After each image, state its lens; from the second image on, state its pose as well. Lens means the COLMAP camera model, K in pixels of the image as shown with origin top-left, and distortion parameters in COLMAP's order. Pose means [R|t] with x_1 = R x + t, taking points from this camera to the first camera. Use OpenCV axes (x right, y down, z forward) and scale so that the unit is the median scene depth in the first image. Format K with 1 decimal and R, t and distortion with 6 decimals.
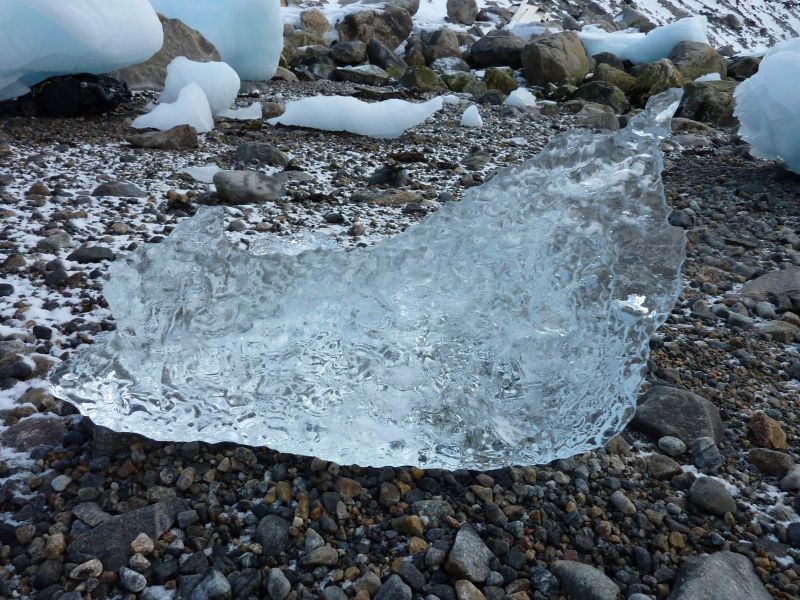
lens RADIAL K [[606.7, 0, 400.0], [0, 606.7, 300.0], [0, 0, 1]] dist [-0.031856, -0.001214]
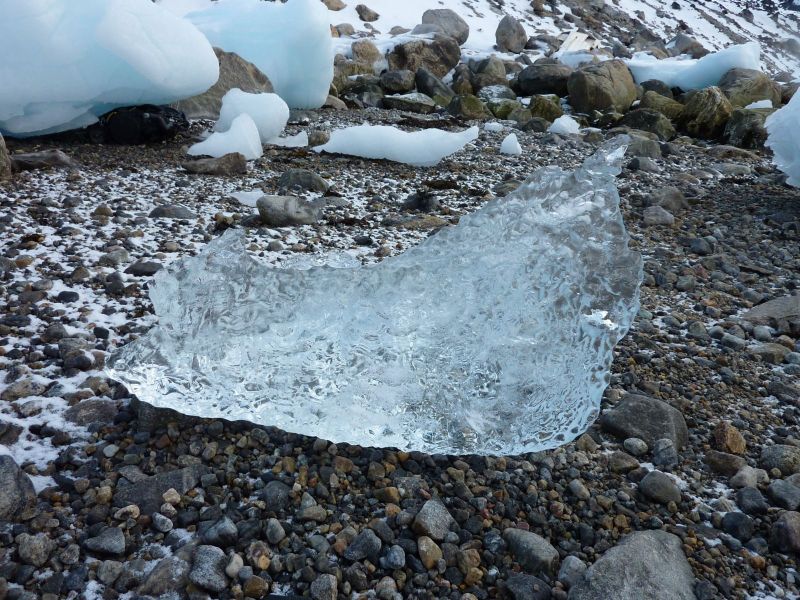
lens RADIAL K [[606.7, 0, 400.0], [0, 606.7, 300.0], [0, 0, 1]] dist [-0.031856, -0.001214]
pose [[0.996742, 0.021986, -0.077600, 0.069757], [-0.024953, 0.998986, -0.037471, 0.017043], [0.076698, 0.039285, 0.996280, -0.119641]]
